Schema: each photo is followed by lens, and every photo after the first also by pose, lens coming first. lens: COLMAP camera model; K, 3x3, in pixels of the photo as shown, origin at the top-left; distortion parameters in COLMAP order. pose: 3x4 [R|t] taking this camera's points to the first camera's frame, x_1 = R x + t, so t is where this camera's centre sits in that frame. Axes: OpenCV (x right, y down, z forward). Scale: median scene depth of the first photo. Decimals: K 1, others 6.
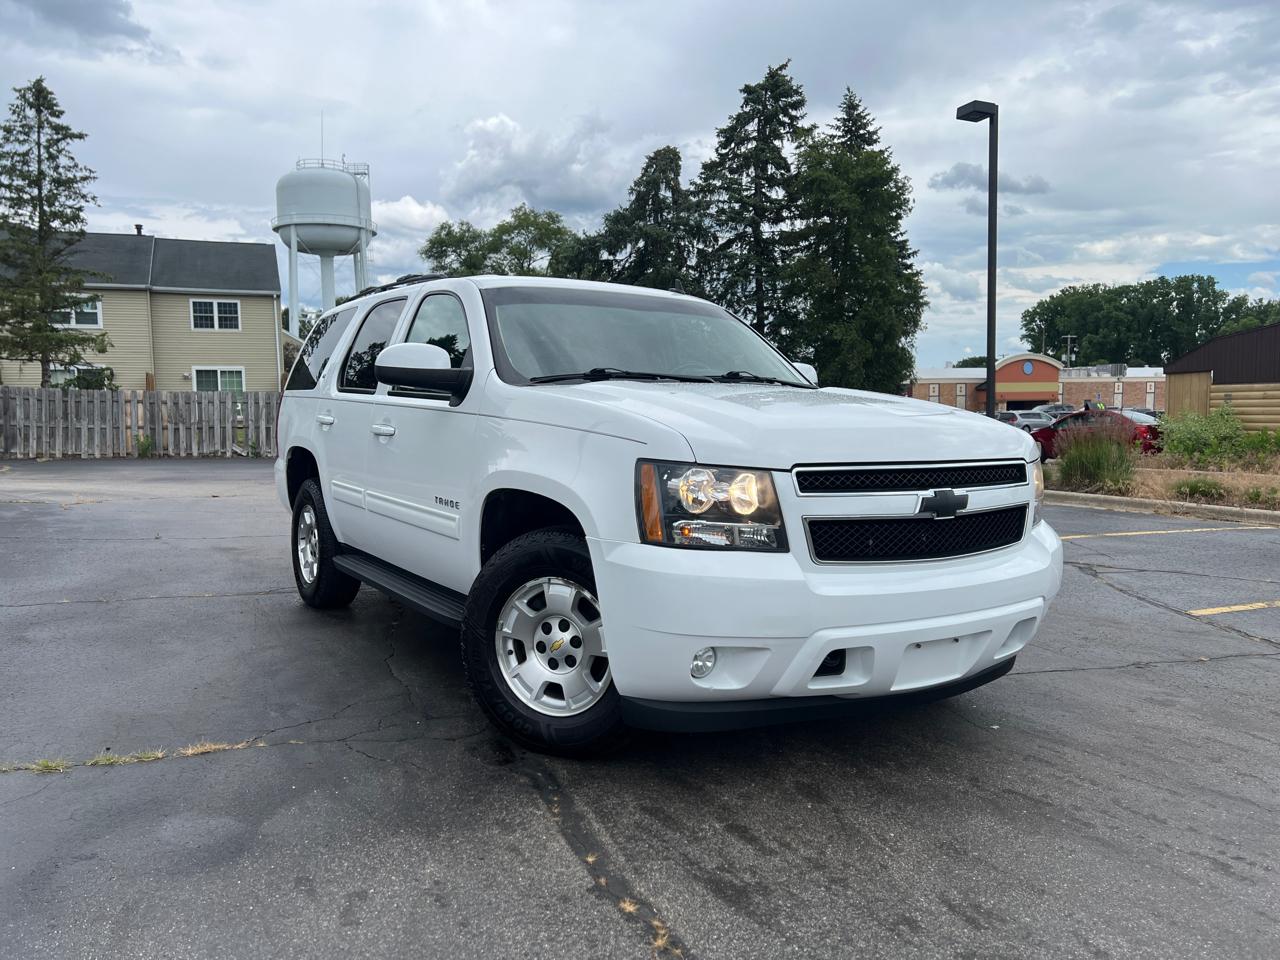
lens RADIAL K [[968.2, 0, 632.9], [0, 968.2, 482.4], [0, 0, 1]] dist [0.064830, -0.068987]
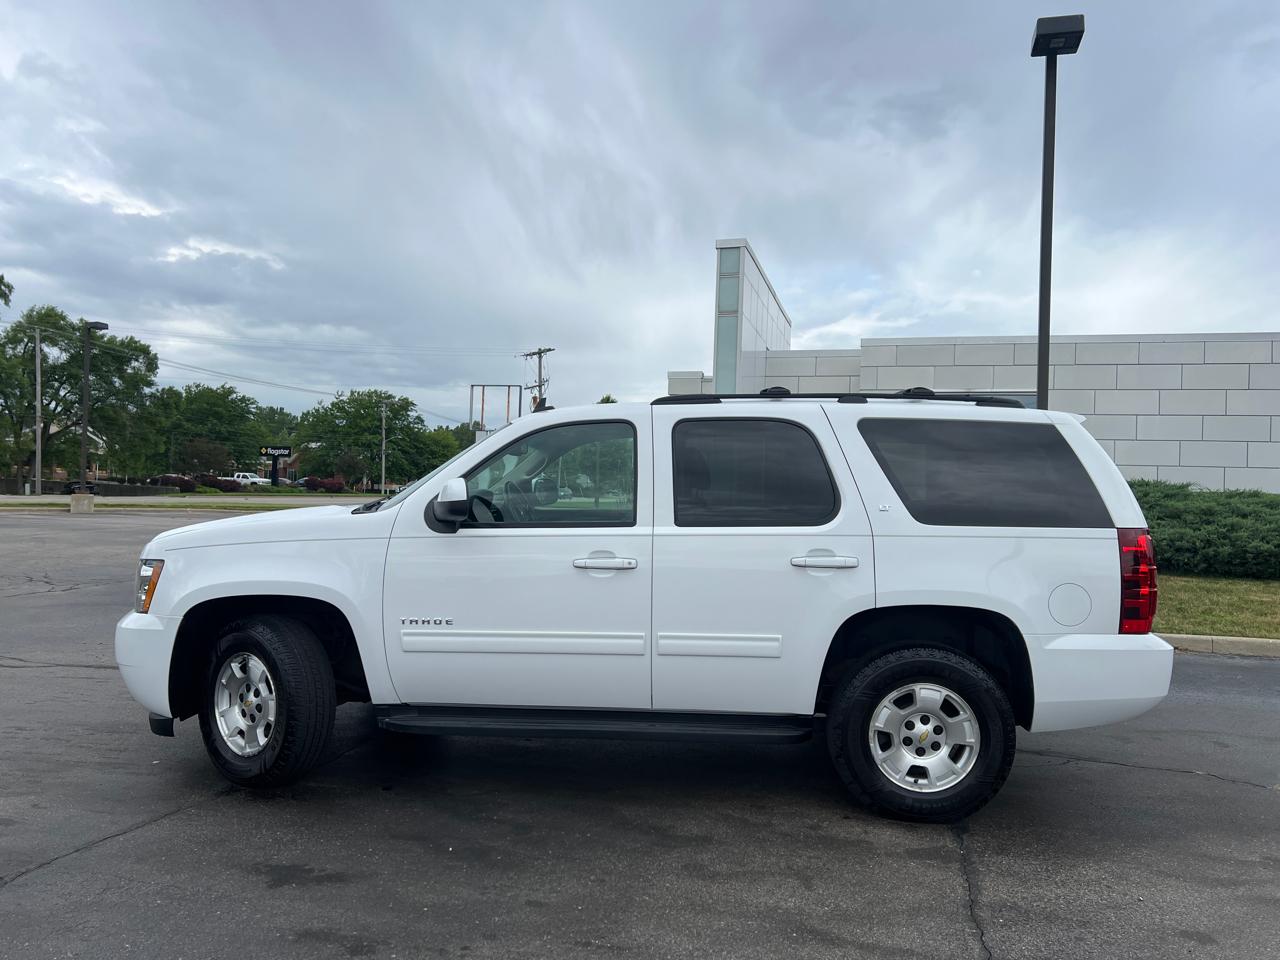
lens RADIAL K [[968.2, 0, 636.5], [0, 968.2, 486.7], [0, 0, 1]] dist [0.064830, -0.068987]
pose [[-0.604160, -0.020313, -0.796604, 0.163158], [-0.086866, 0.995397, 0.040498, -0.035420], [0.792115, 0.093665, -0.603143, 0.357448]]
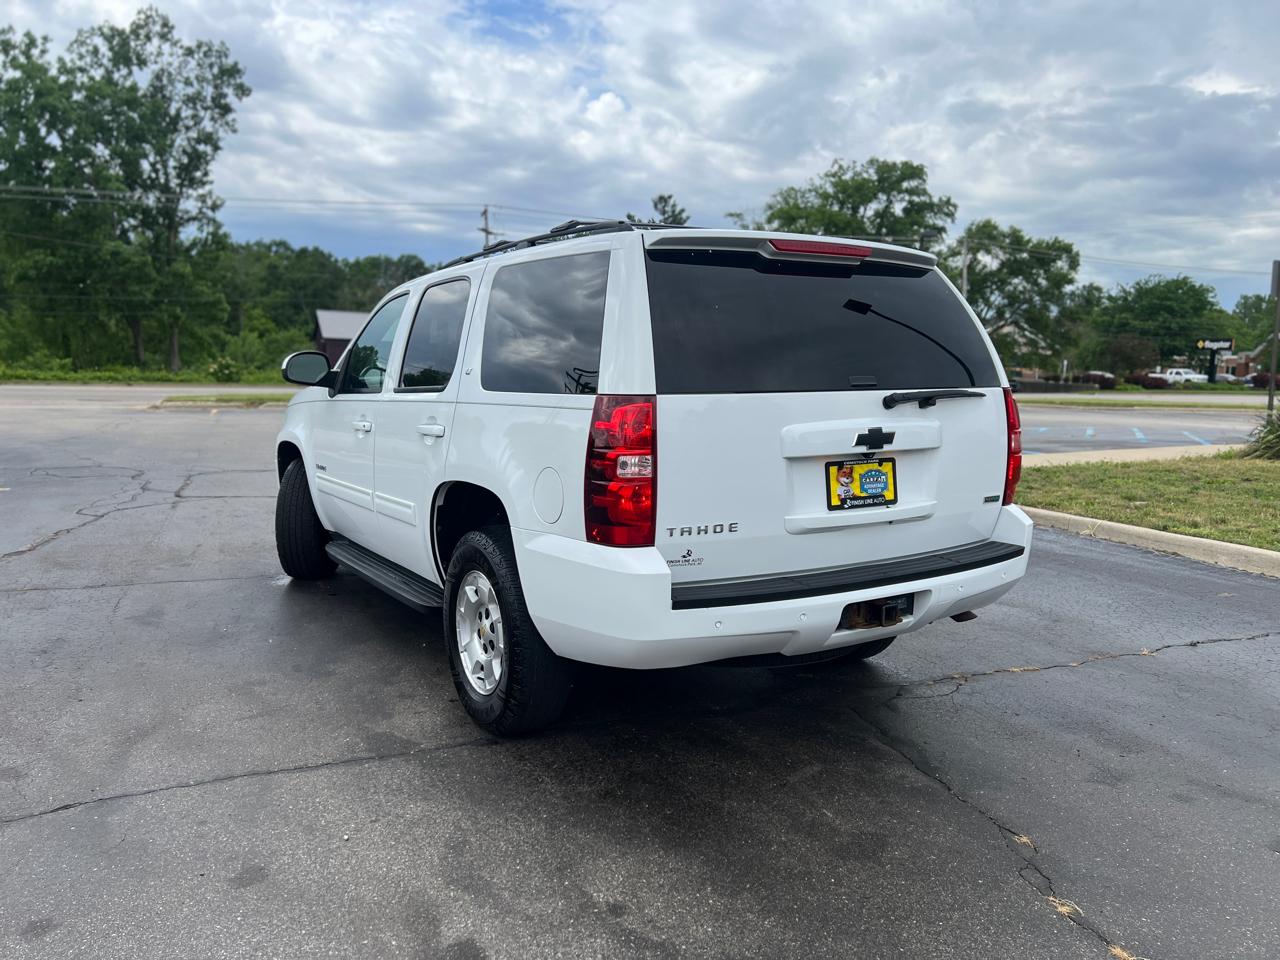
lens RADIAL K [[968.2, 0, 641.1], [0, 968.2, 477.1], [0, 0, 1]] dist [0.064830, -0.068987]
pose [[-0.999589, -0.018746, 0.021676, -0.045208], [-0.014453, 0.982910, 0.183521, -0.040777], [-0.024746, 0.183132, -0.982777, 0.445952]]
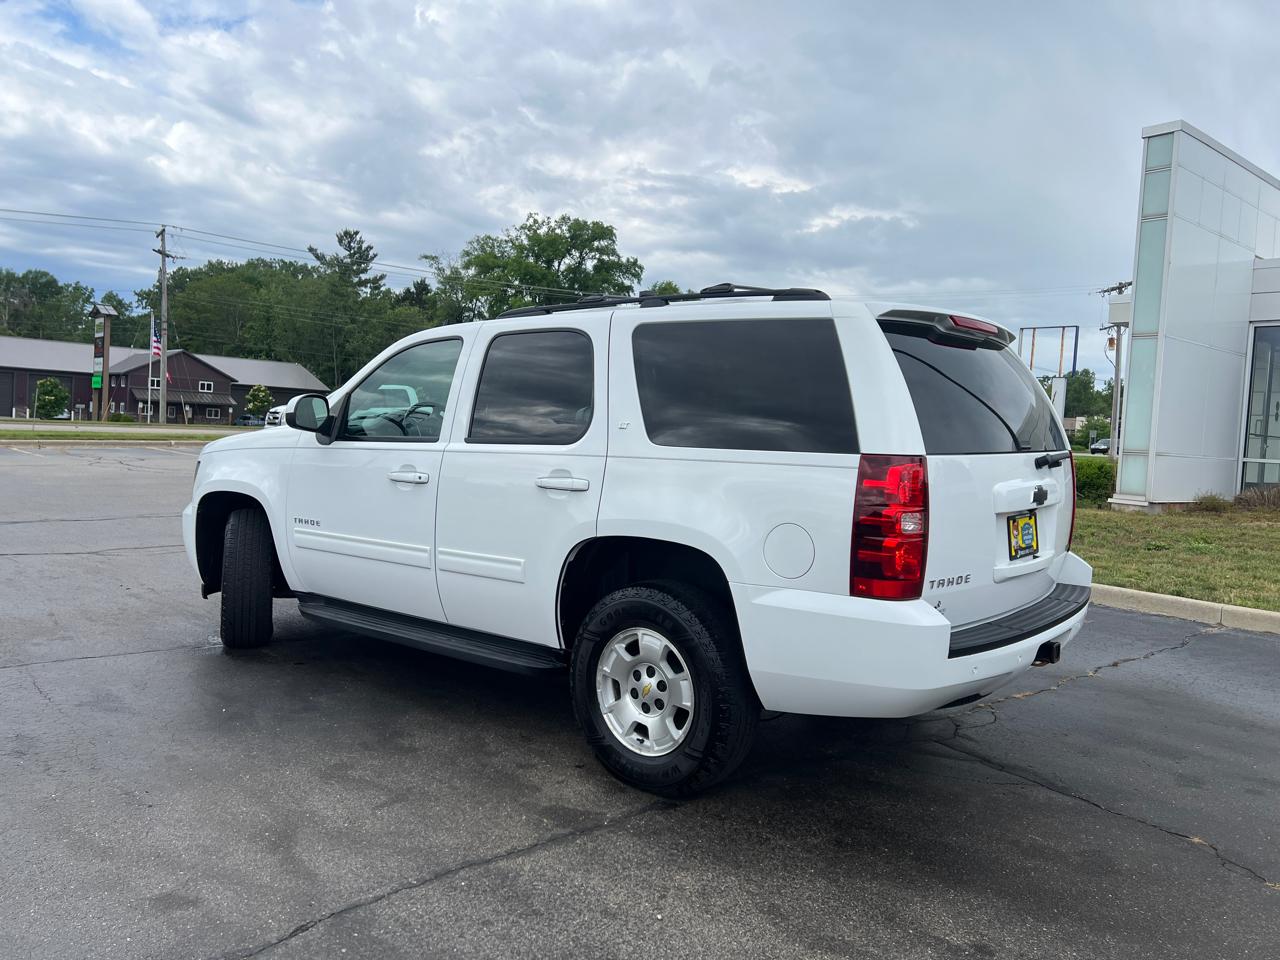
lens RADIAL K [[968.2, 0, 641.3], [0, 968.2, 469.5], [0, 0, 1]] dist [0.064830, -0.068987]
pose [[-0.952847, -0.026429, -0.302297, 0.032961], [-0.064930, 0.990885, 0.118030, -0.039802], [0.296422, 0.132093, -0.945878, 0.437068]]
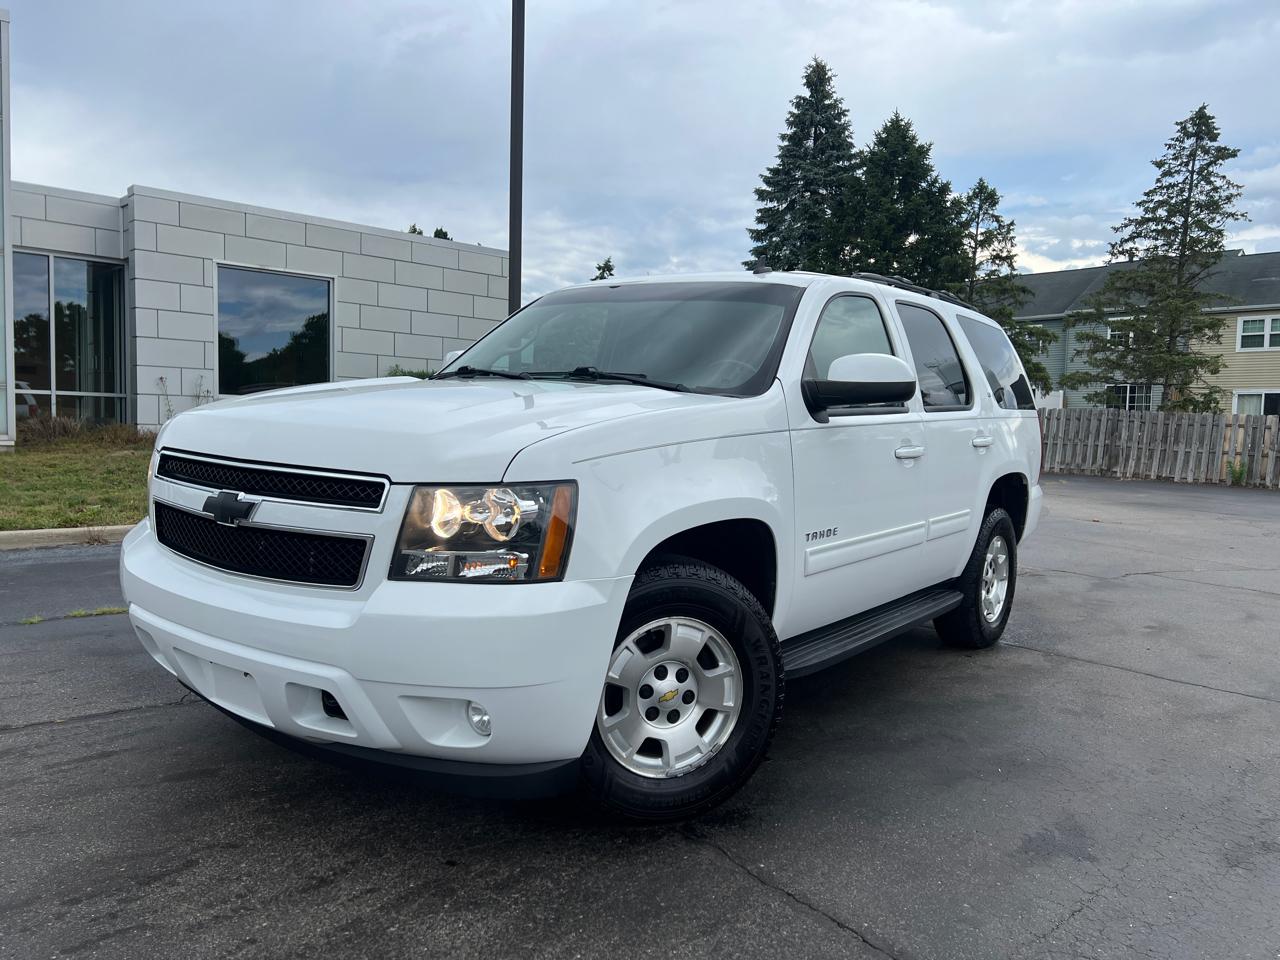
lens RADIAL K [[968.2, 0, 647.9], [0, 968.2, 483.1], [0, 0, 1]] dist [0.064830, -0.068987]
pose [[0.361273, 0.076809, -0.929291, 0.165016], [-0.102753, 0.993812, 0.042195, -0.009637], [0.926782, 0.080243, 0.366929, 0.134716]]
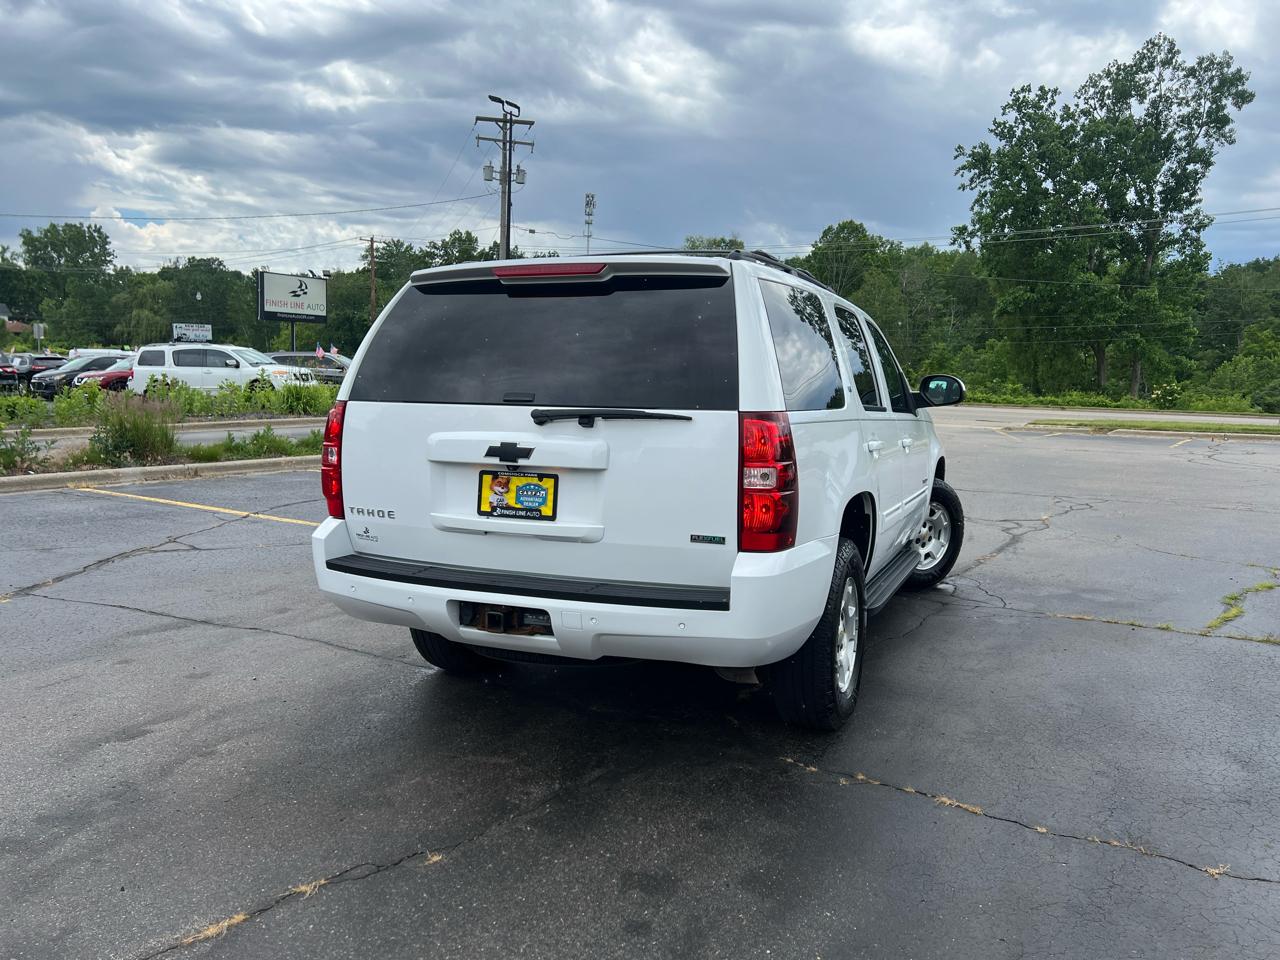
lens RADIAL K [[968.2, 0, 638.4], [0, 968.2, 469.9], [0, 0, 1]] dist [0.064830, -0.068987]
pose [[-0.545668, -0.097348, 0.832328, -0.205284], [0.035463, 0.989658, 0.138998, -0.037916], [-0.837251, 0.105363, -0.536572, 0.369655]]
